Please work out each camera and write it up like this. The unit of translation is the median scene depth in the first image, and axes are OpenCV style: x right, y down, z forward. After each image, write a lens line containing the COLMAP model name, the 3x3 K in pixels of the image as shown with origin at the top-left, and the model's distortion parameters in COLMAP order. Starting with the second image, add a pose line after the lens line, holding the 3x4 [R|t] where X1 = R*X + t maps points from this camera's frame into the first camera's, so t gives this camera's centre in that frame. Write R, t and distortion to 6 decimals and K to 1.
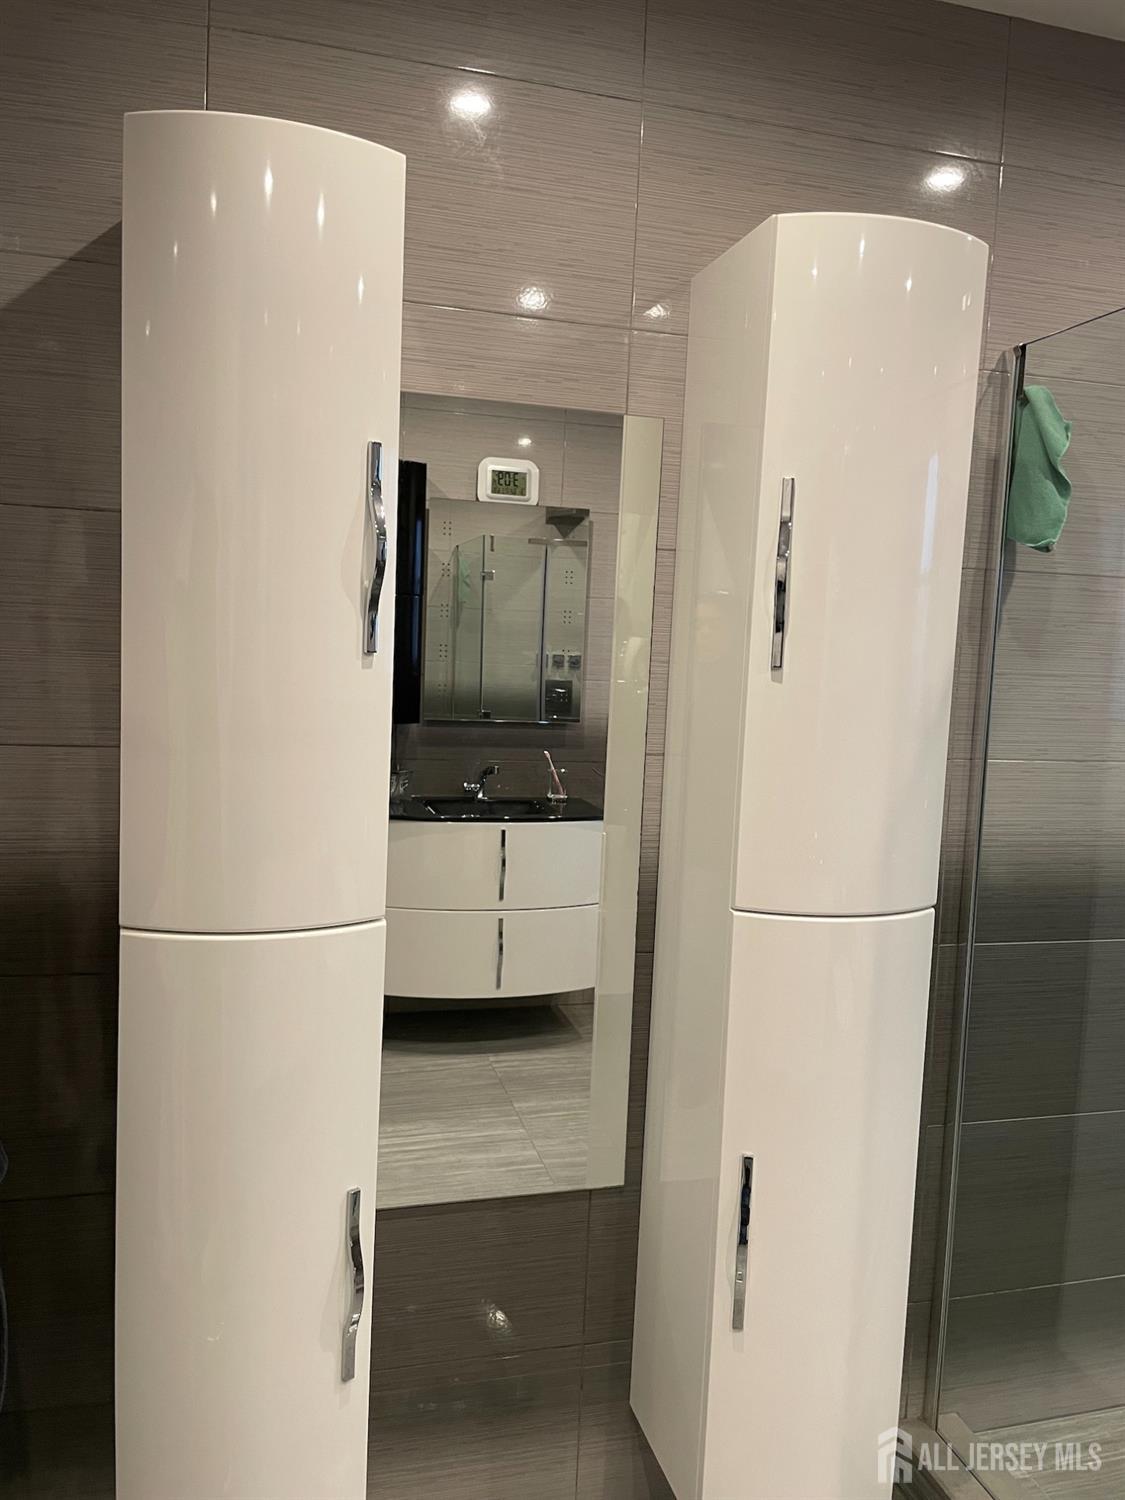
lens RADIAL K [[1147.4, 0, 562.0], [0, 1147.4, 737.0], [0, 0, 1]] dist [0.055047, -0.077010]
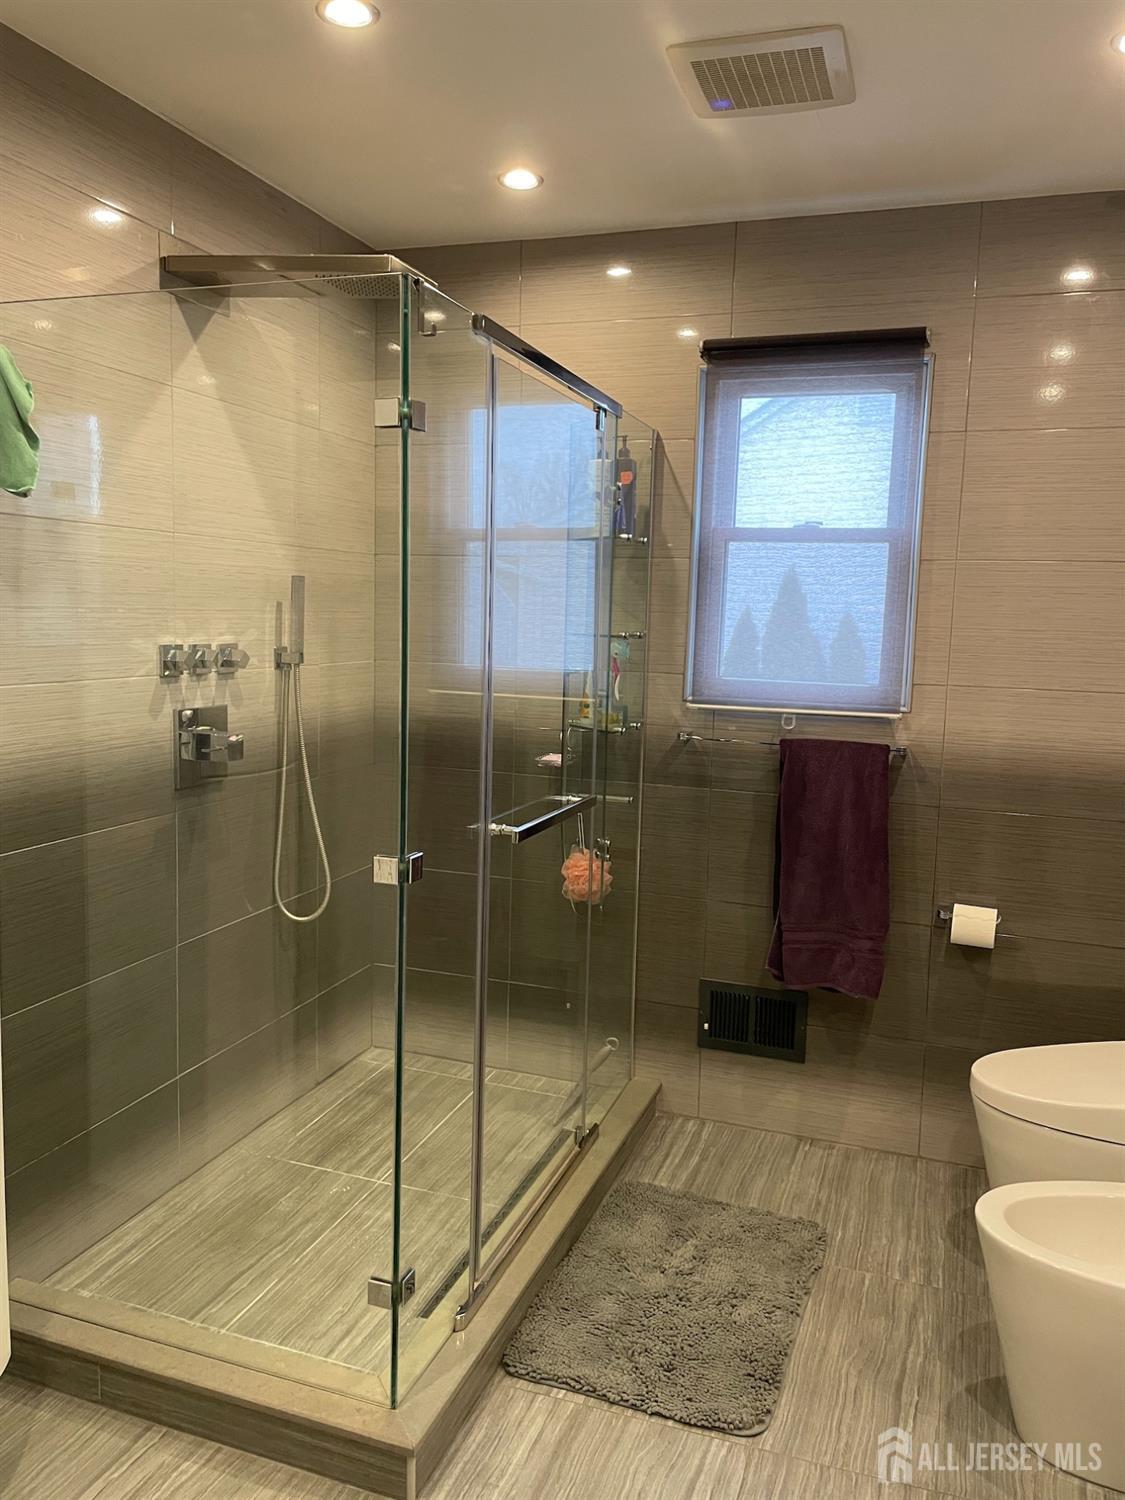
lens RADIAL K [[1147.4, 0, 561.2], [0, 1147.4, 736.7], [0, 0, 1]] dist [0.055047, -0.077010]
pose [[0.569306, -0.115608, 0.813957, -0.212038], [0.071337, 0.993276, 0.091181, 0.005528], [-0.819025, 0.006155, 0.573725, -0.066325]]
